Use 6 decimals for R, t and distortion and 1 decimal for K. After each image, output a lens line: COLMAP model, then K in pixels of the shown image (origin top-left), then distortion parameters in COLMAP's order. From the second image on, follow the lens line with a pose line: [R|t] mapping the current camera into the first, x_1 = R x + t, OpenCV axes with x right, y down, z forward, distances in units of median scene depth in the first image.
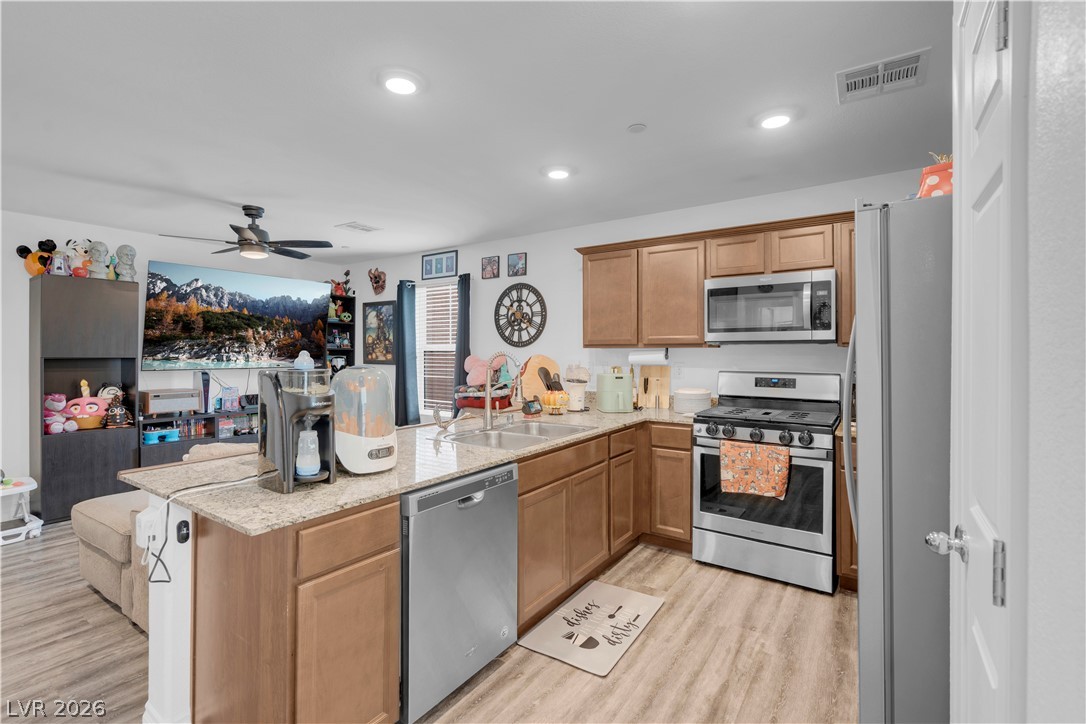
lens RADIAL K [[495.5, 0, 536.9], [0, 495.5, 352.7], [0, 0, 1]] dist [-0.003700, 0.001106]
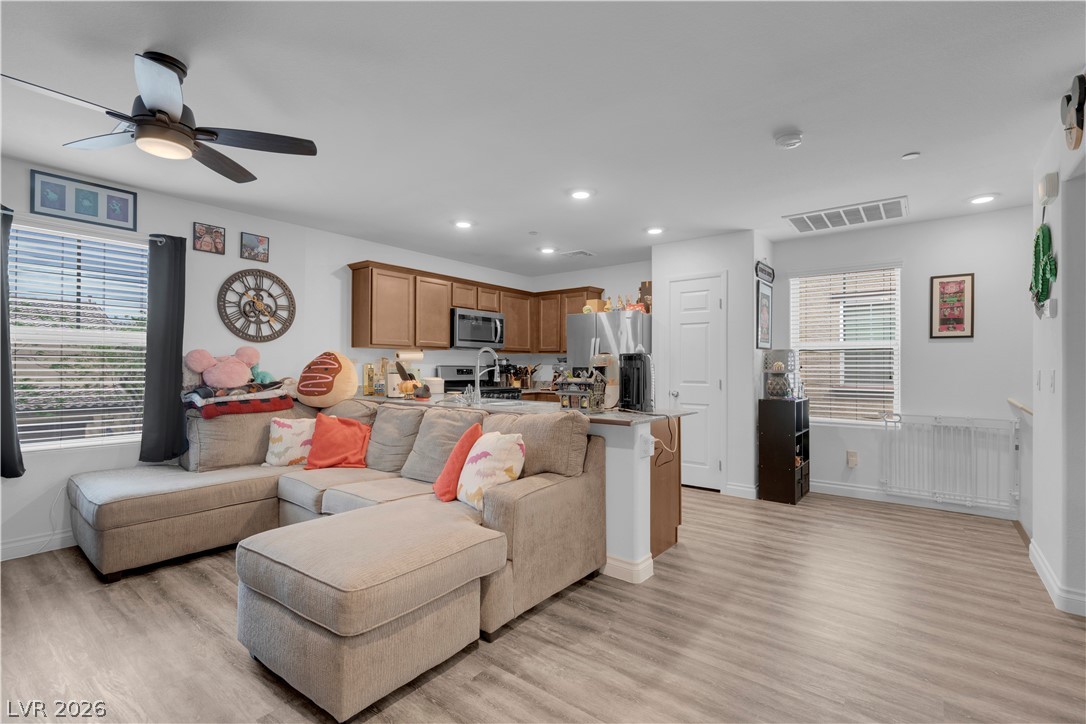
lens RADIAL K [[495.5, 0, 544.6], [0, 495.5, 359.1], [0, 0, 1]] dist [-0.003700, 0.001106]
pose [[0.051638, 0.018475, 0.998495, -0.941437], [-0.002508, 0.999828, -0.018369, 0.035813], [-0.998663, -0.001556, 0.051676, 0.478049]]
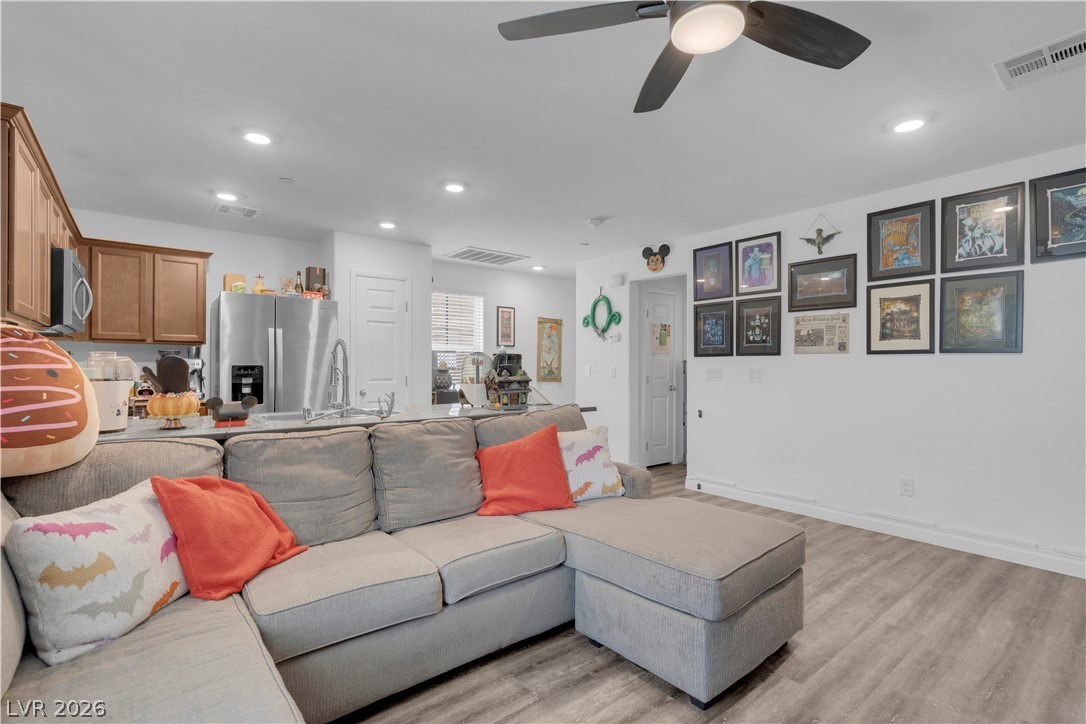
lens RADIAL K [[495.5, 0, 541.2], [0, 495.5, 365.4], [0, 0, 1]] dist [-0.003700, 0.001106]
pose [[-0.959130, 0.000084, 0.282966, -0.479913], [0.000311, 1.000000, 0.000760, 0.032552], [-0.282966, 0.000817, -0.959129, 1.180827]]
